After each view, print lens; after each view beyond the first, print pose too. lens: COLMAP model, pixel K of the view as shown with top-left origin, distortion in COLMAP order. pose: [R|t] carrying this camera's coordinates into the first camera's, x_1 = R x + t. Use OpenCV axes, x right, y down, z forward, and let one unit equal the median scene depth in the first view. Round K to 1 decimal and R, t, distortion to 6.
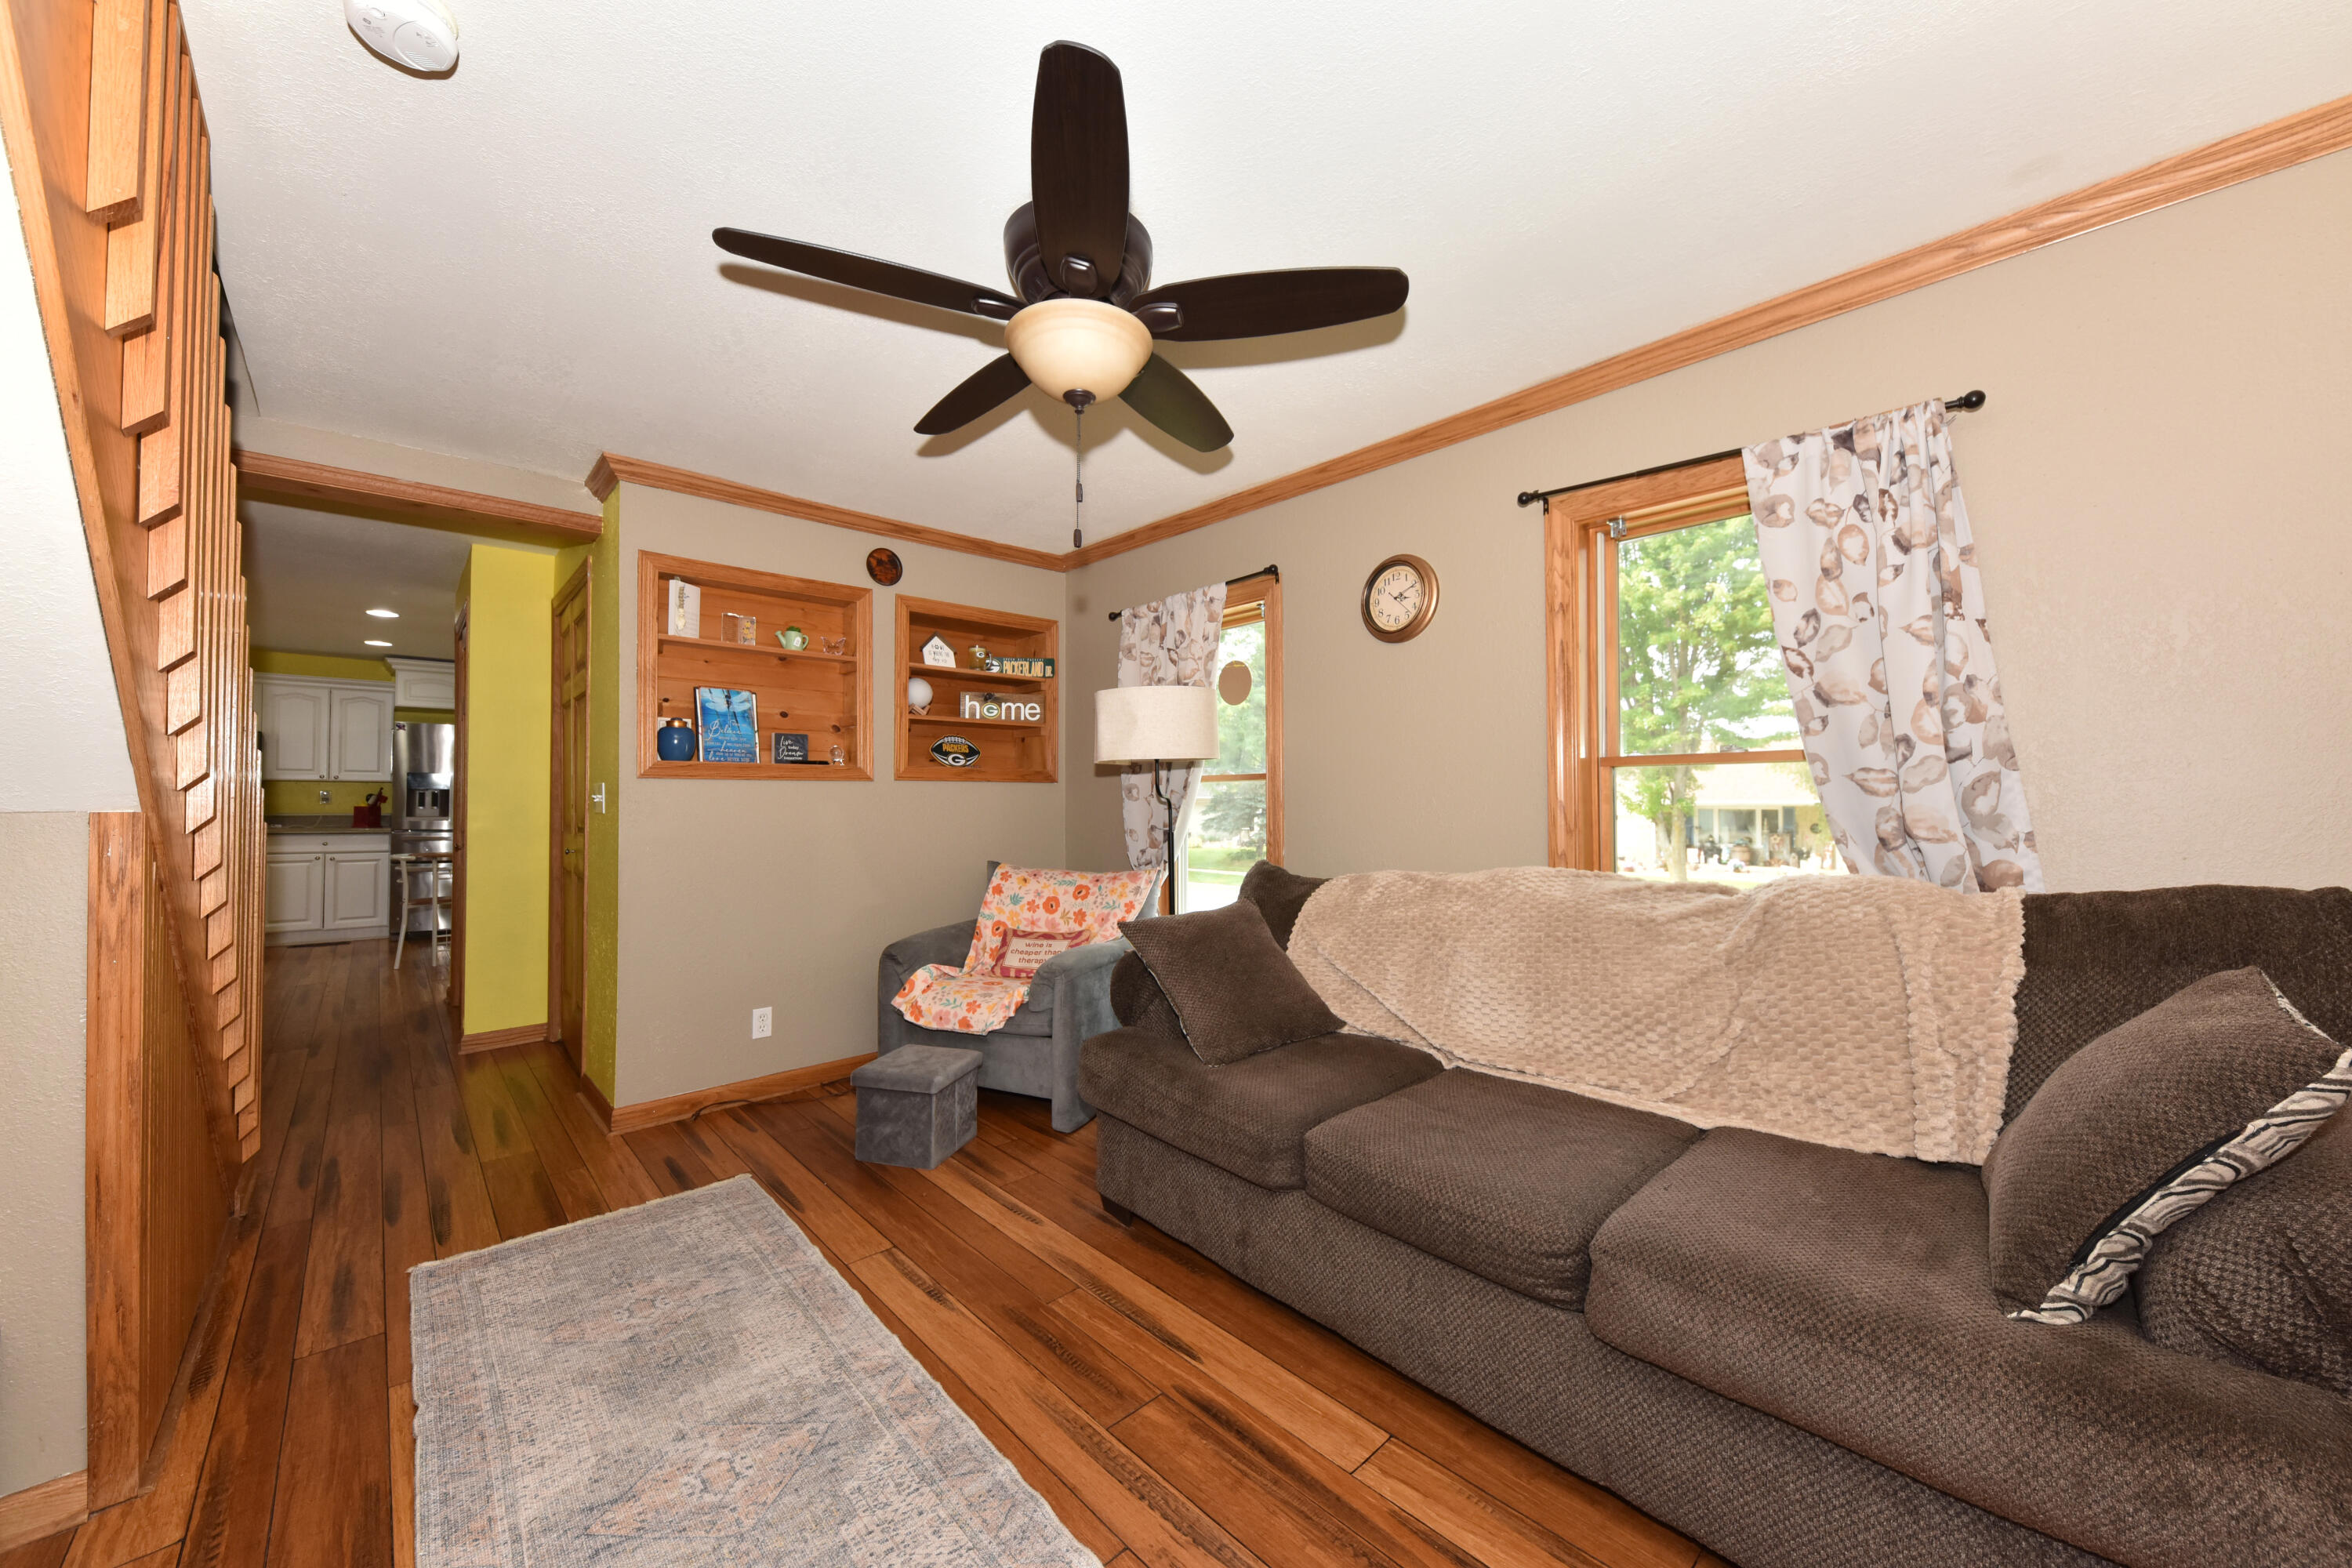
lens RADIAL K [[848.7, 0, 1192.3], [0, 848.7, 771.5], [0, 0, 1]] dist [-0.000425, -0.000046]
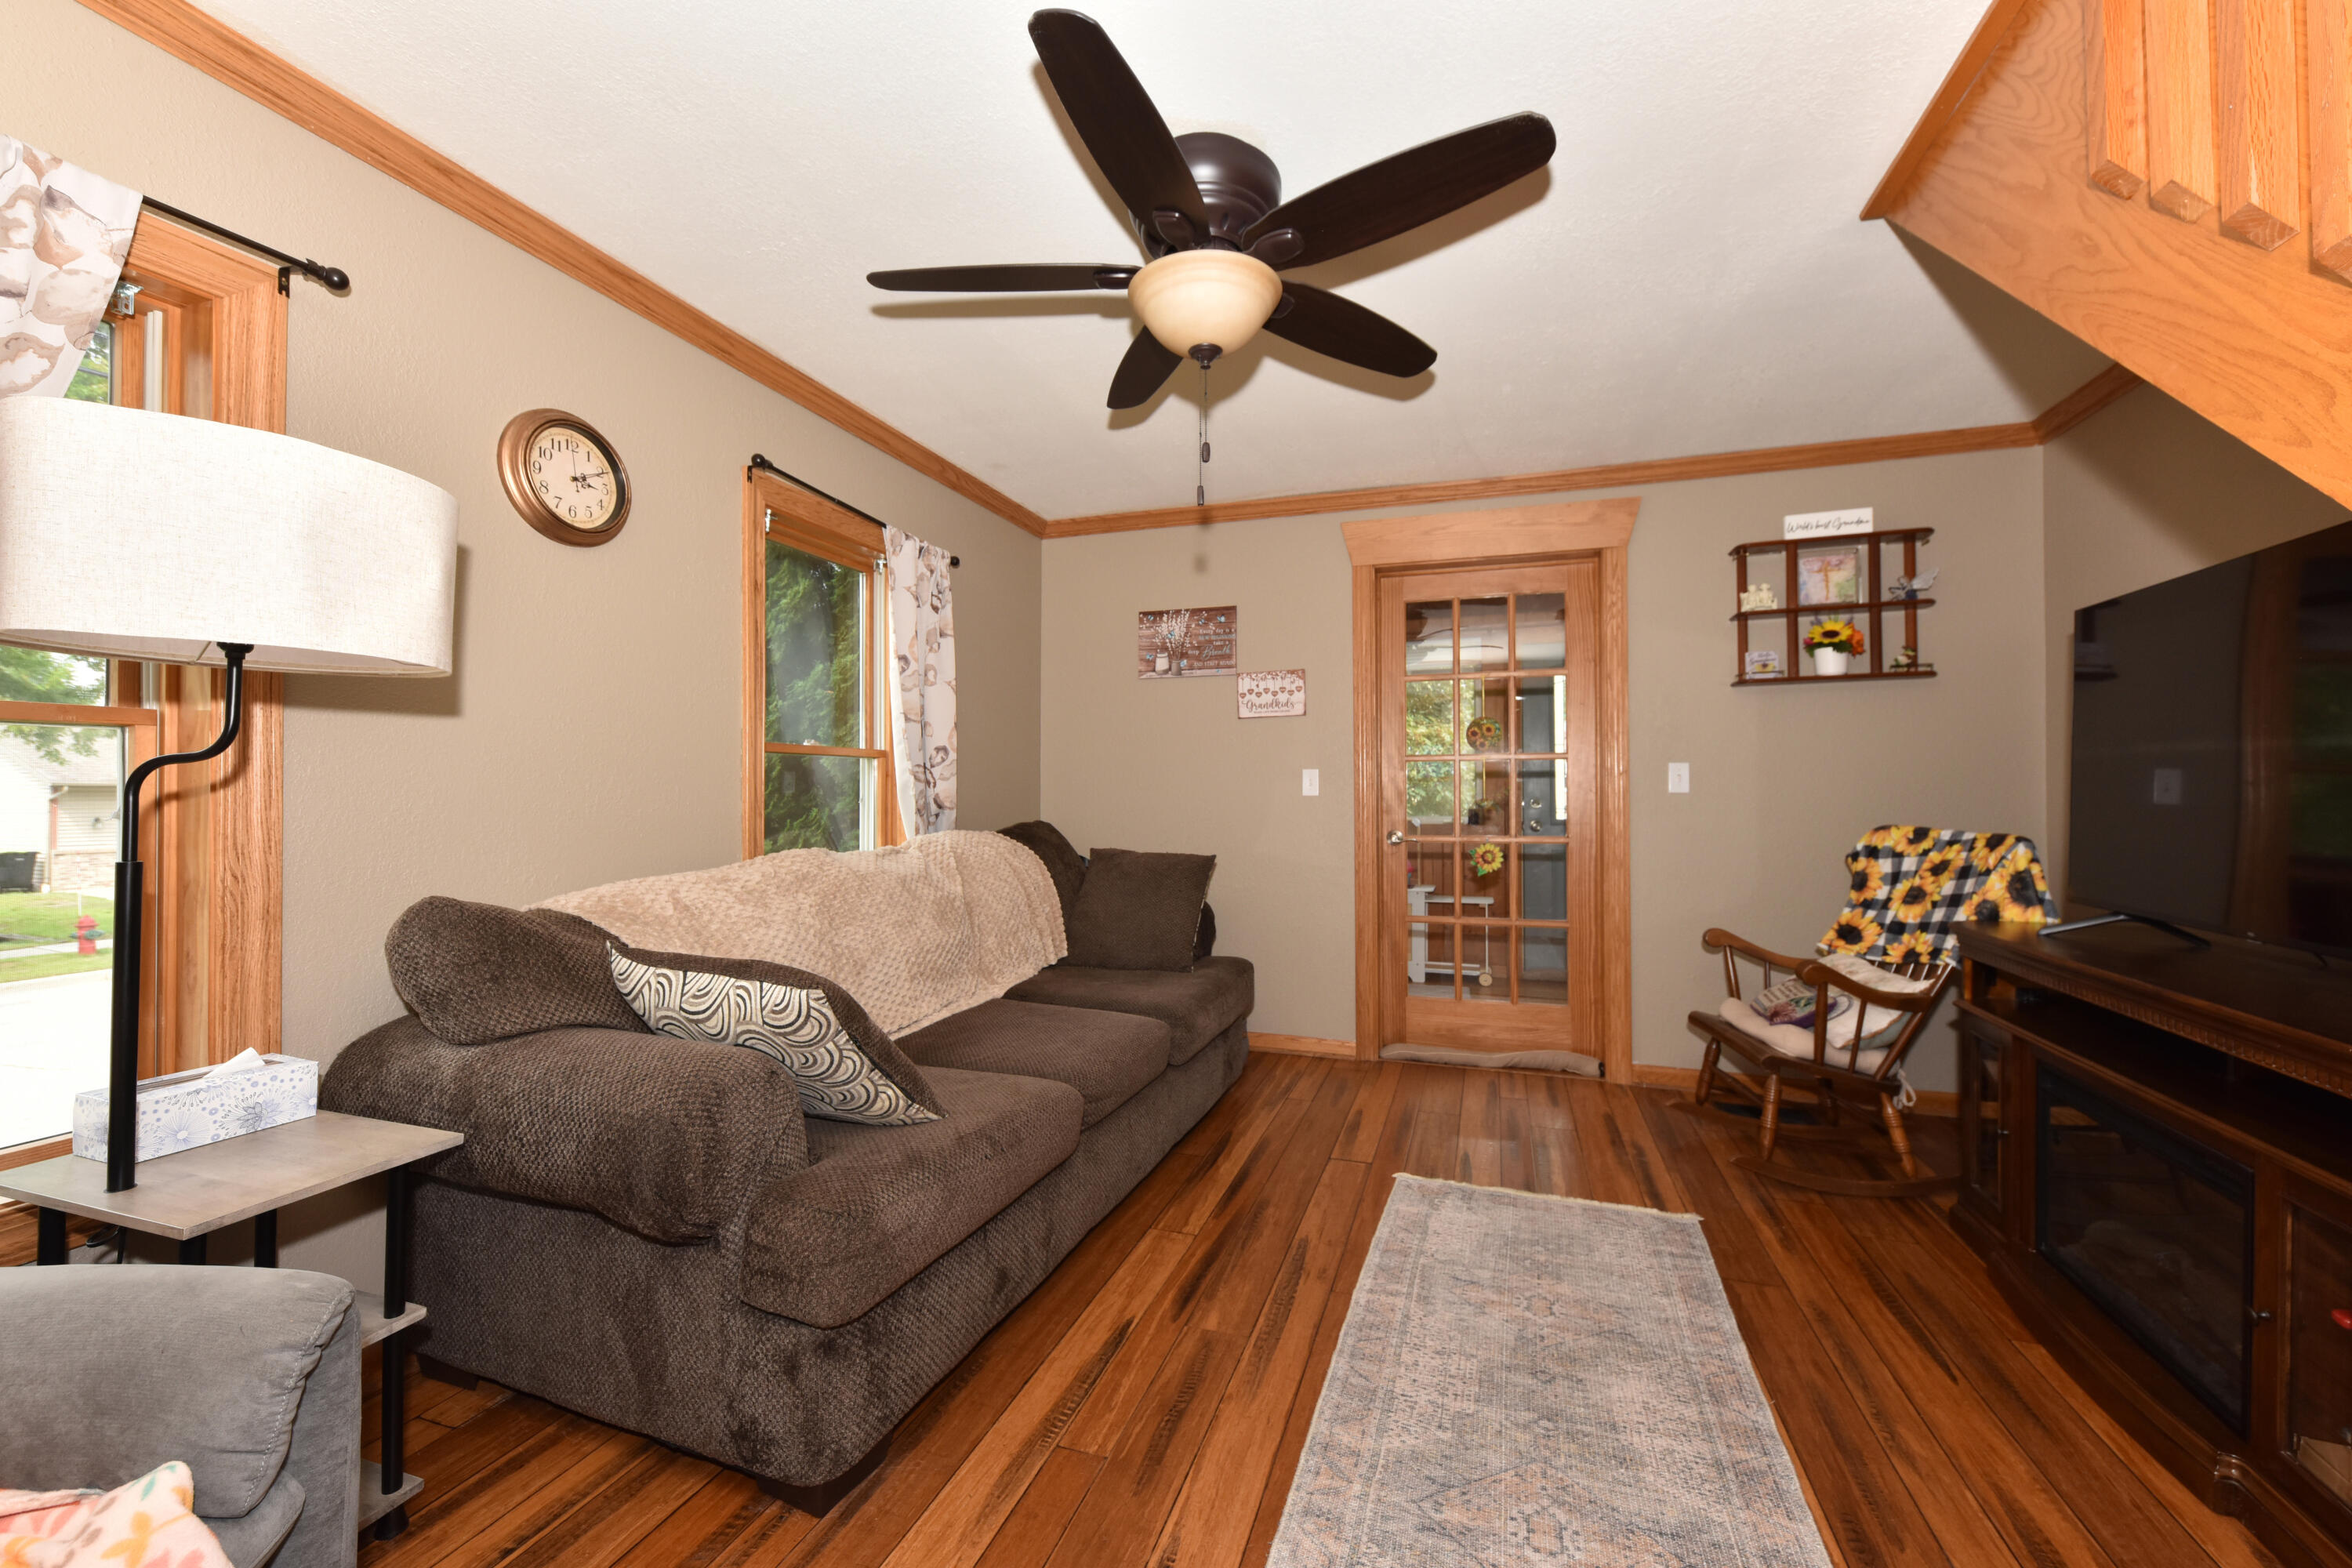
lens RADIAL K [[956.6, 0, 1183.5], [0, 956.6, 787.7], [0, 0, 1]] dist [0.001098, 0.000092]
pose [[-0.474026, 0.011469, 0.880436, -1.136586], [-0.014303, 0.999683, -0.020723, 0.082032], [-0.880395, -0.022416, -0.473712, 1.635960]]
